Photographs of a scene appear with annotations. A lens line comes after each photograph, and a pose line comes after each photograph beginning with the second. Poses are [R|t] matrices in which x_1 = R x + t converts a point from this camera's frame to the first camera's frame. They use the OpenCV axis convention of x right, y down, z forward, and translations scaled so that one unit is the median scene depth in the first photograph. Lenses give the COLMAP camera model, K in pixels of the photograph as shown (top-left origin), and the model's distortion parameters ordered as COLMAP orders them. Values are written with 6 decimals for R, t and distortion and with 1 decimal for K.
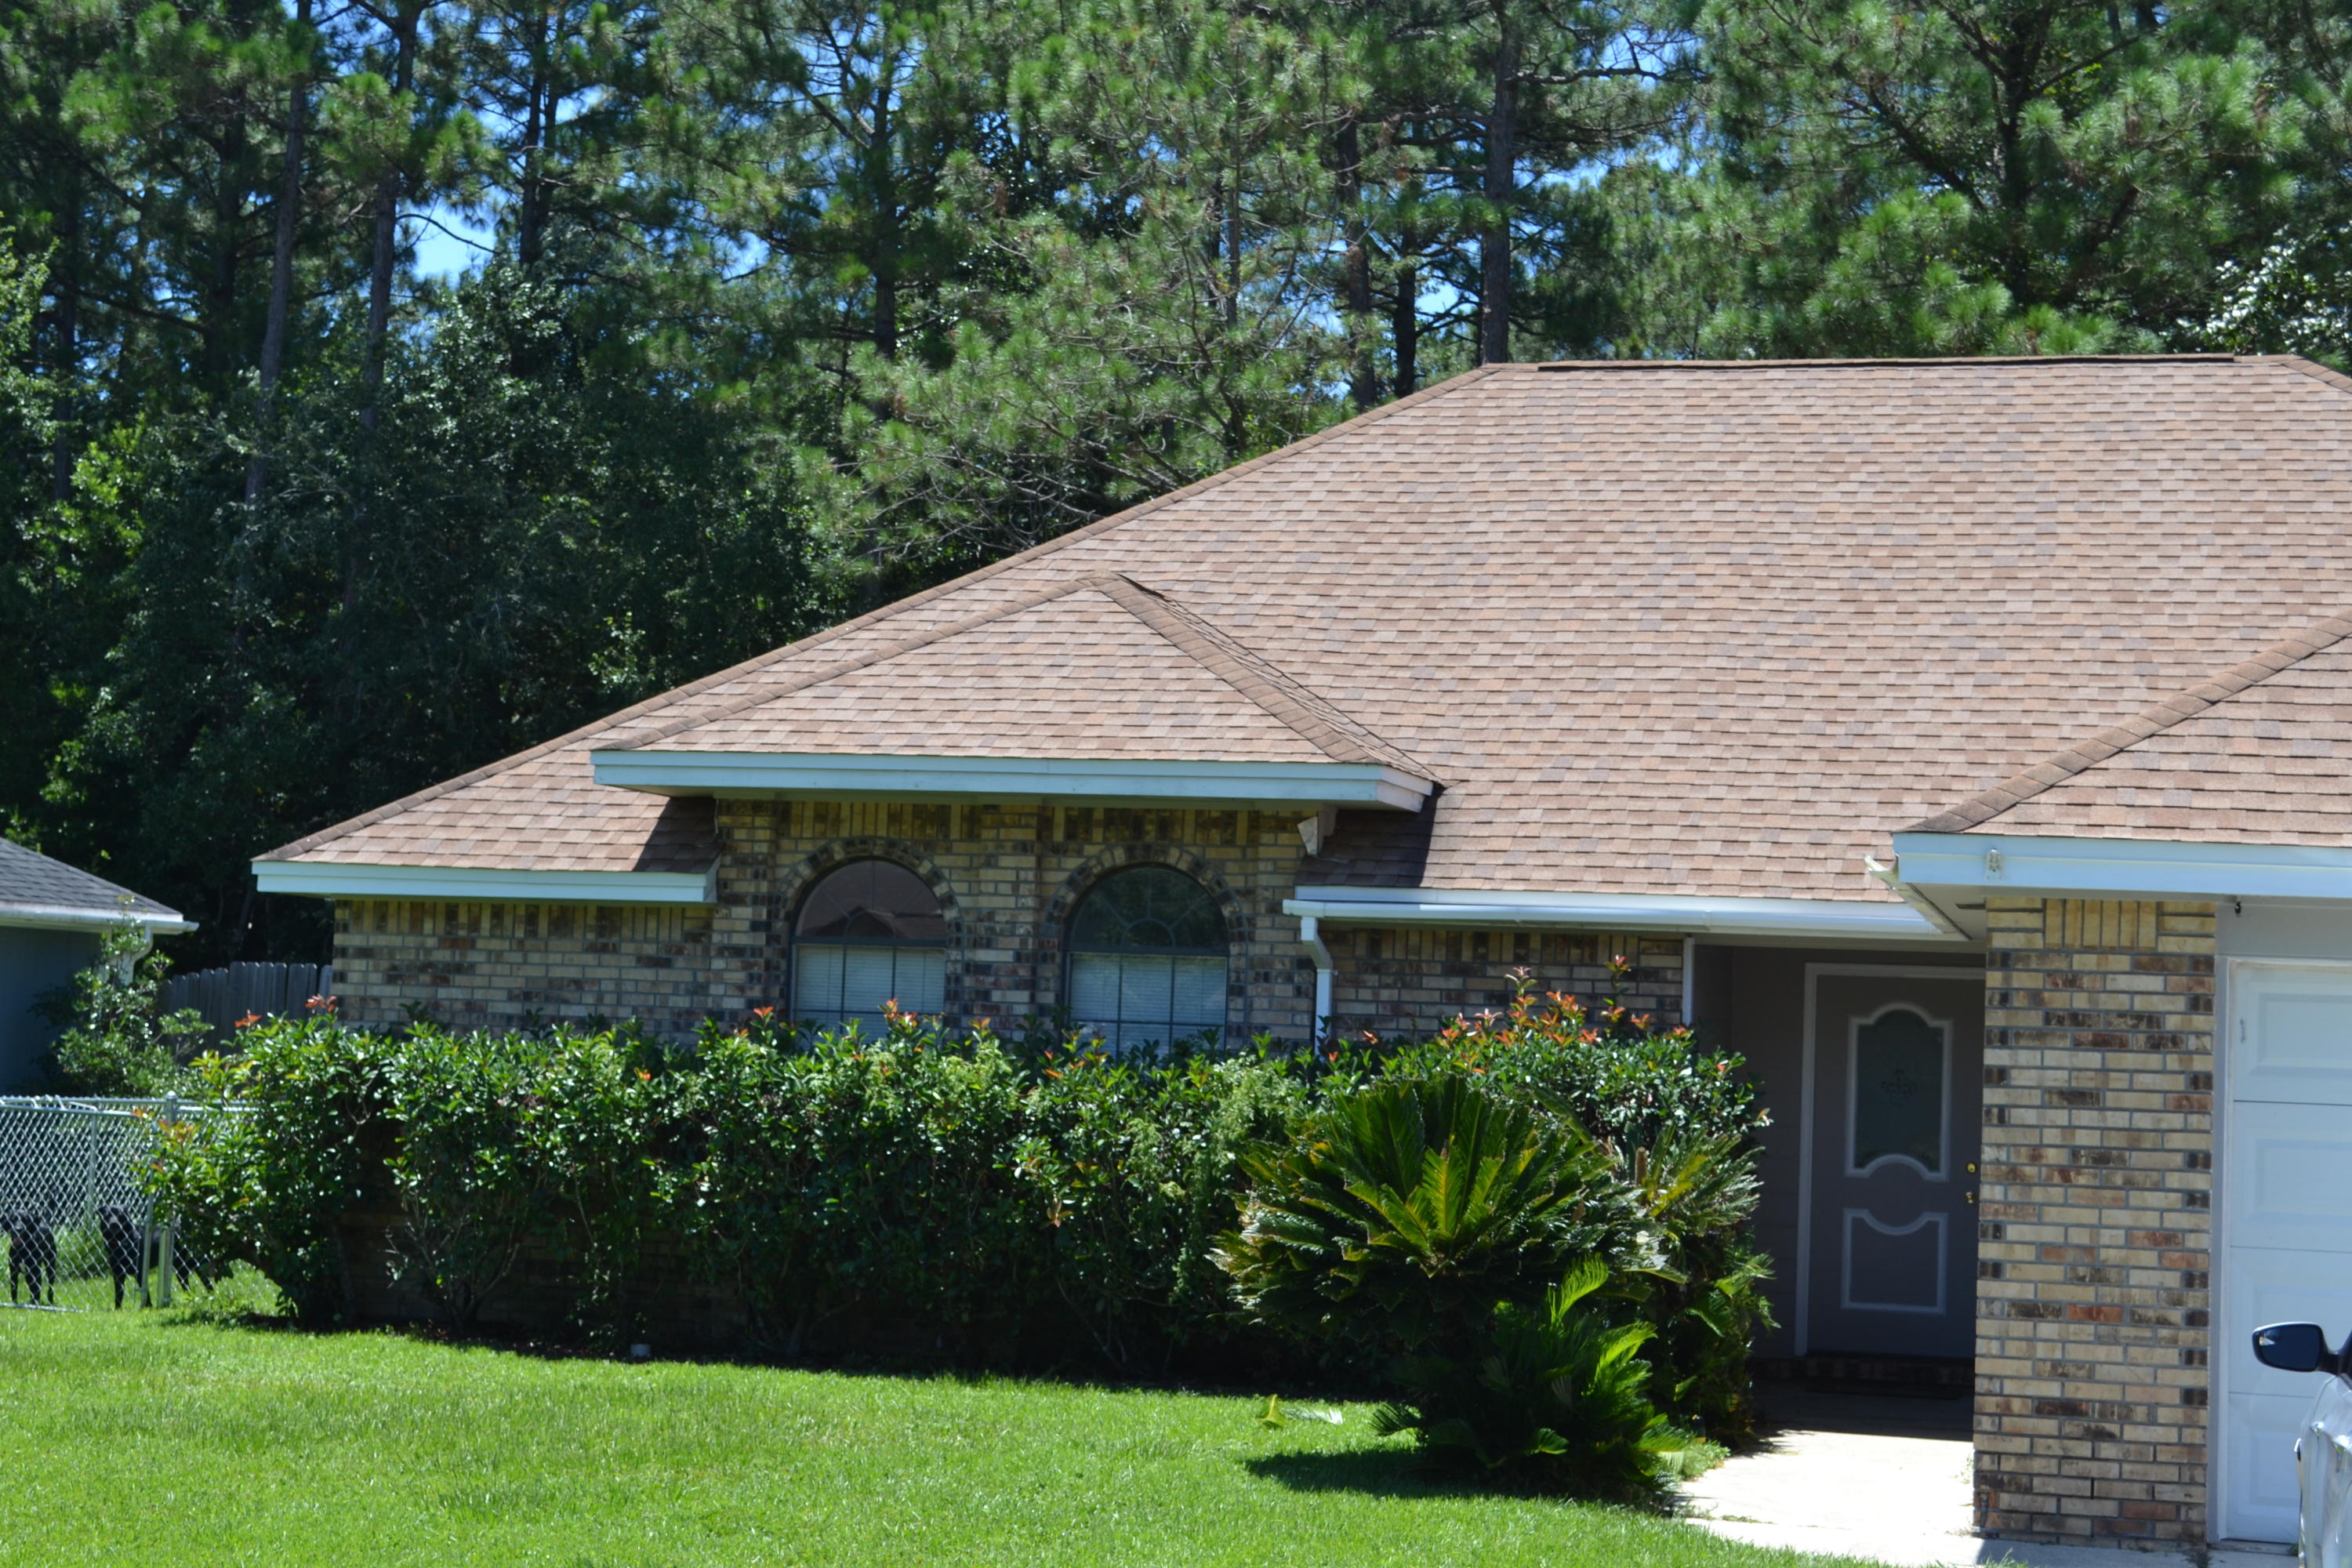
lens RADIAL K [[3656.5, 0, 1178.5], [0, 3656.5, 786.1], [0, 0, 1]] dist [-0.004776, 0.000000]
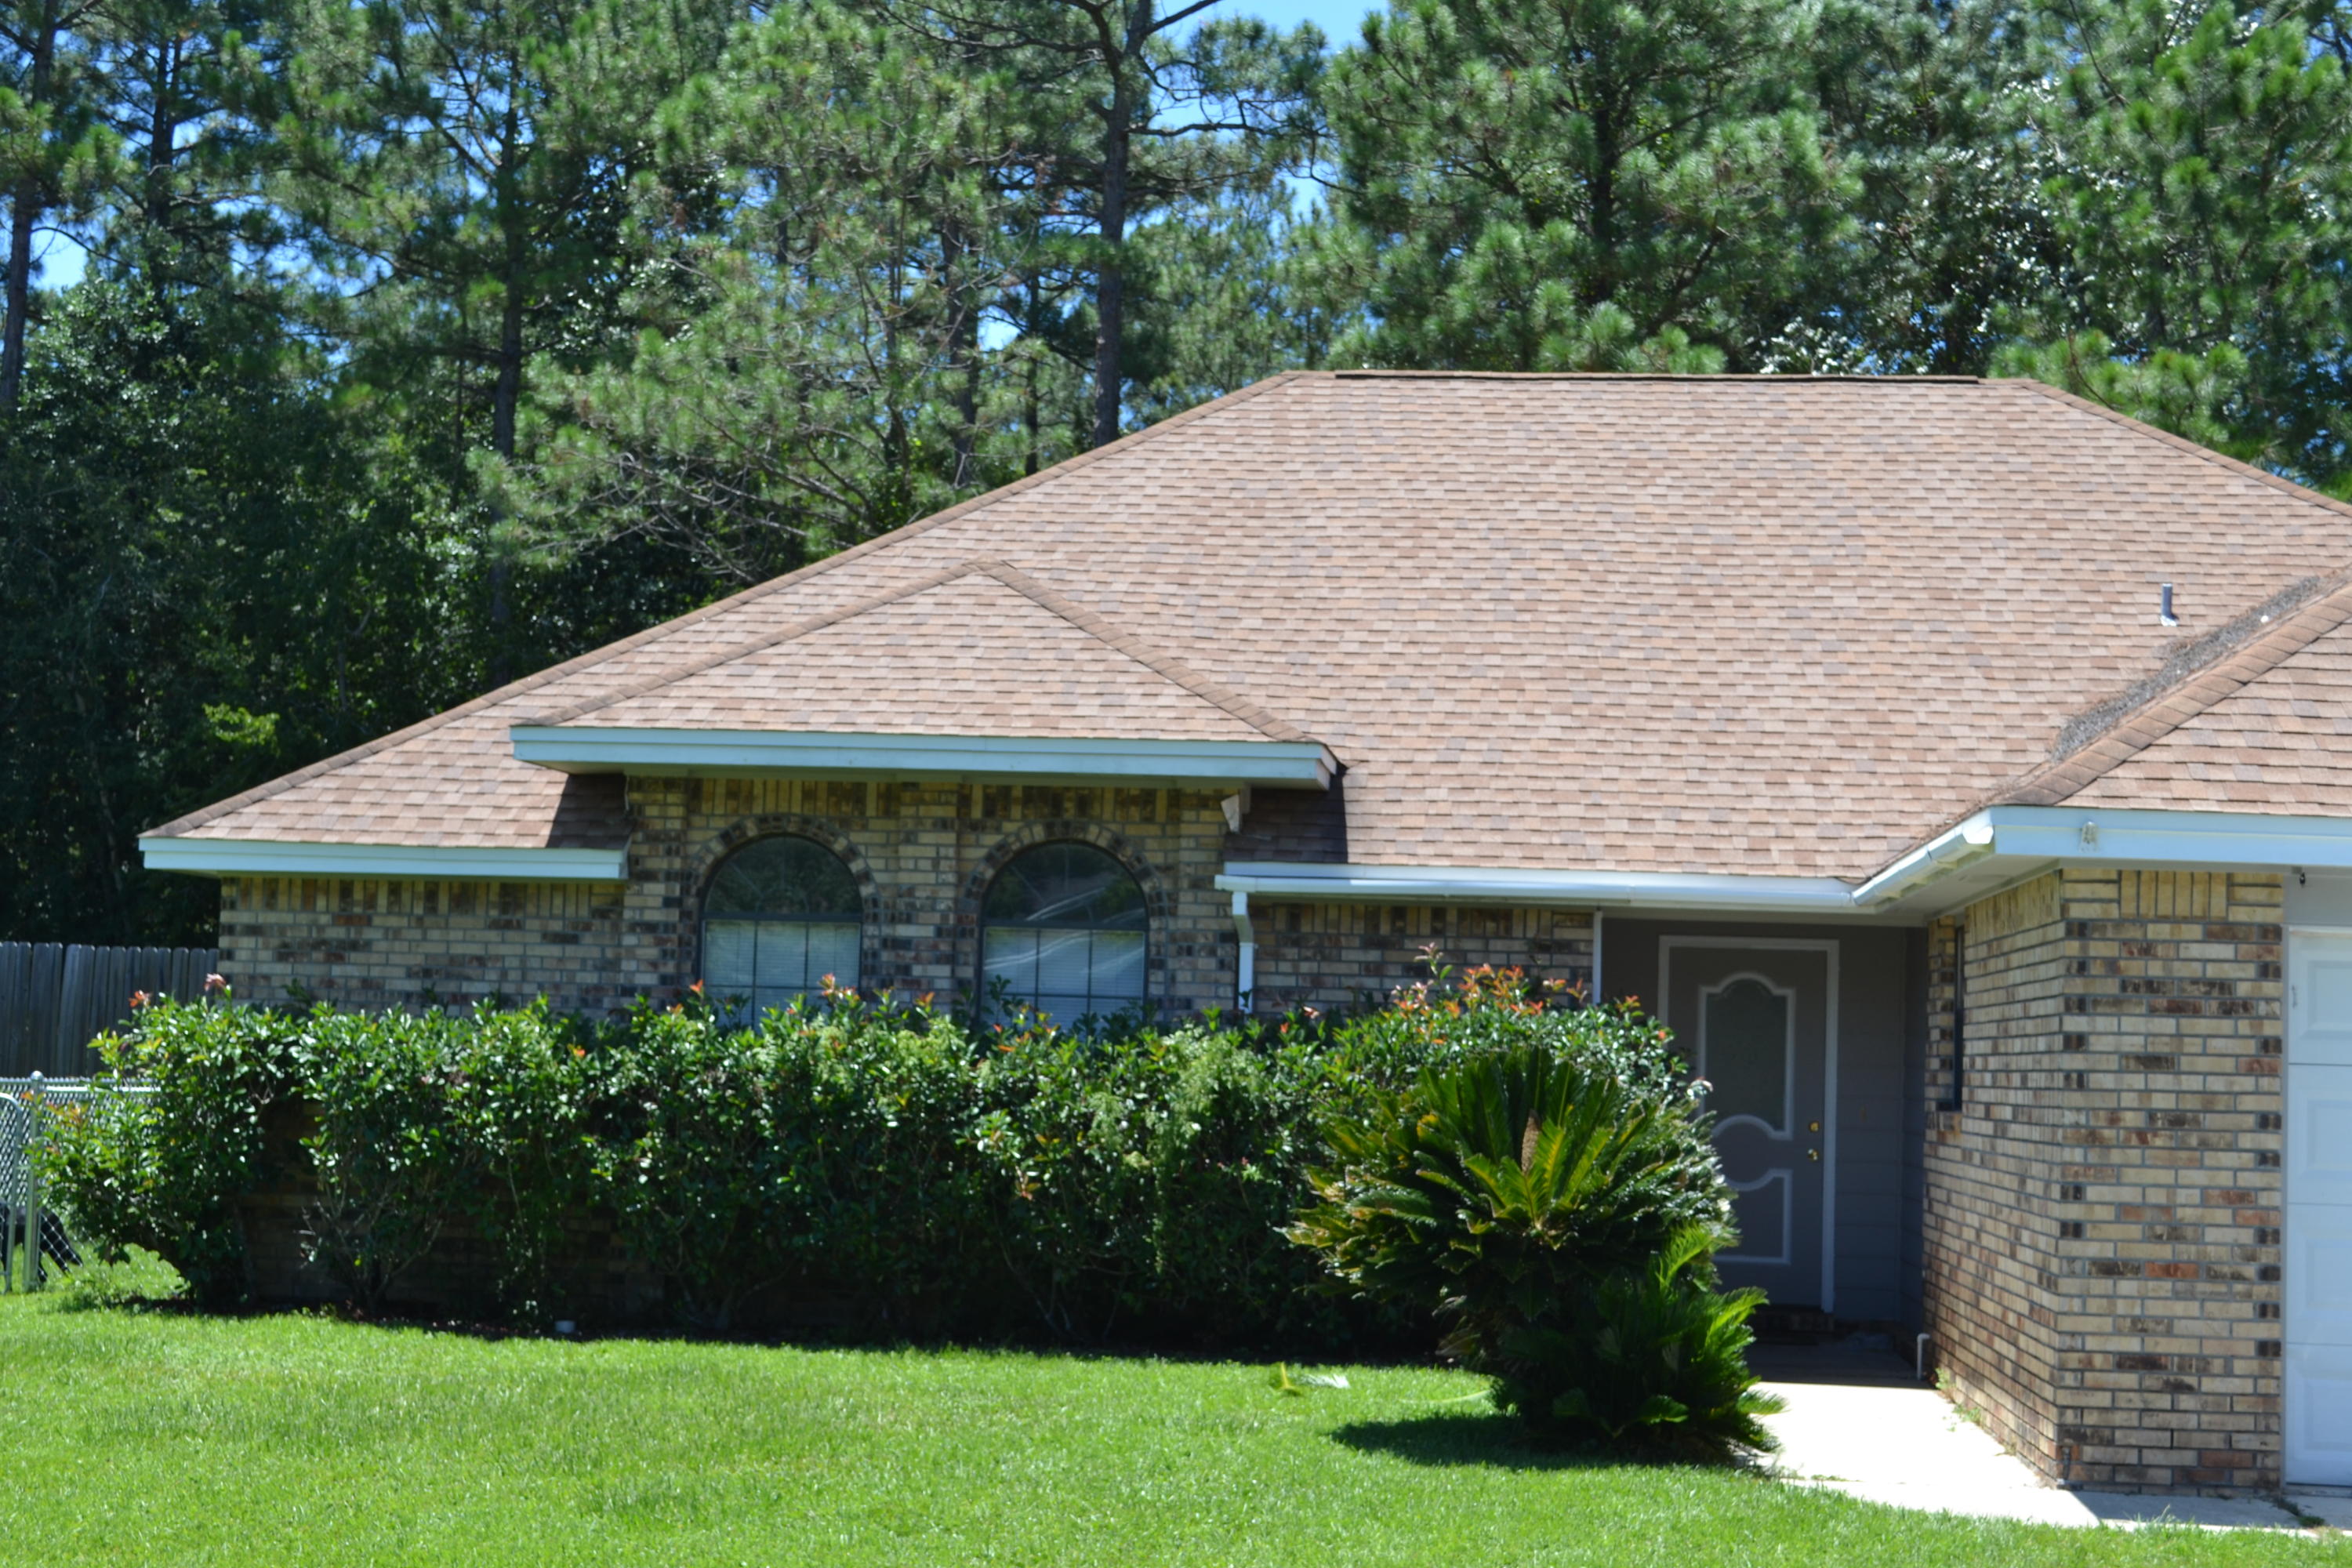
lens RADIAL K [[3253.2, 0, 1176.2], [0, 3253.2, 791.7], [0, 0, 1]] dist [-0.017329, 0.000000]
pose [[0.986902, 0.003665, 0.161277, -0.124896], [-0.004081, 0.999989, 0.002245, 0.005424], [-0.161267, -0.002874, 0.986907, 0.097278]]
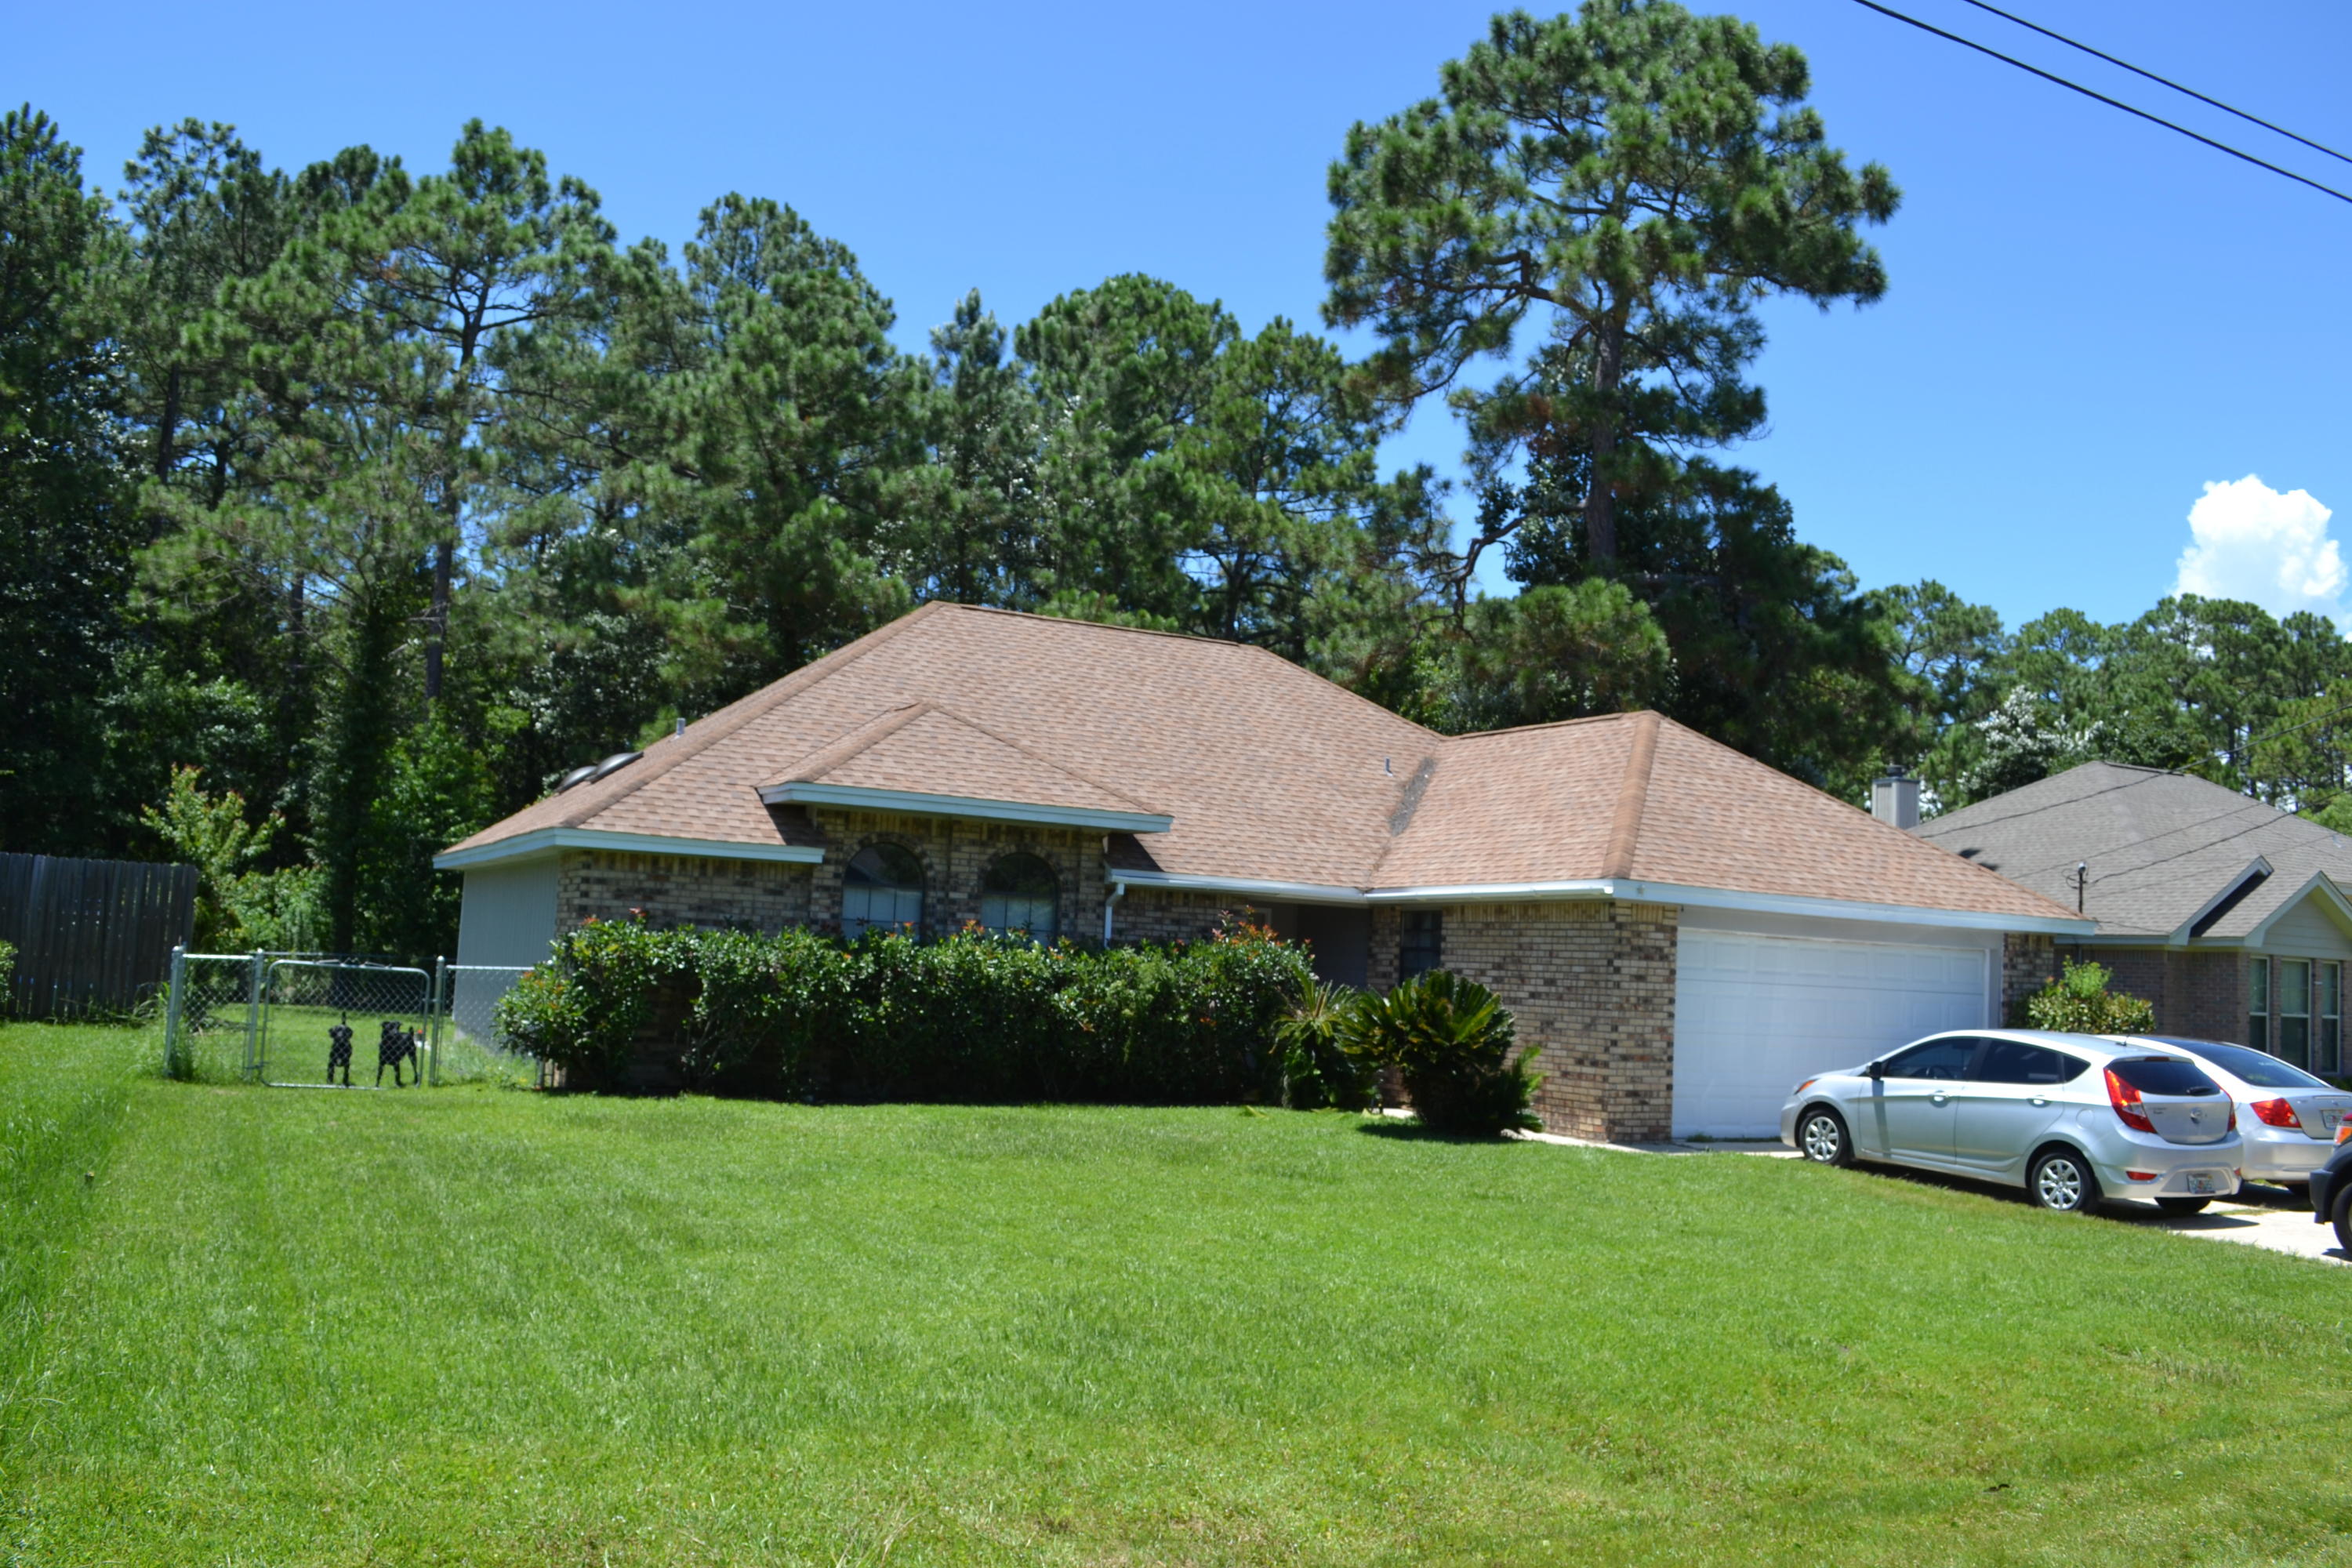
lens RADIAL K [[1898.9, 0, 1161.5], [0, 1898.9, 828.2], [0, 0, 1]] dist [-0.066867, 0.000140]
pose [[0.735908, 0.046176, 0.675505, -0.677273], [-0.072190, 0.997336, 0.010470, -0.009658], [-0.673222, -0.056470, 0.737281, 0.156444]]
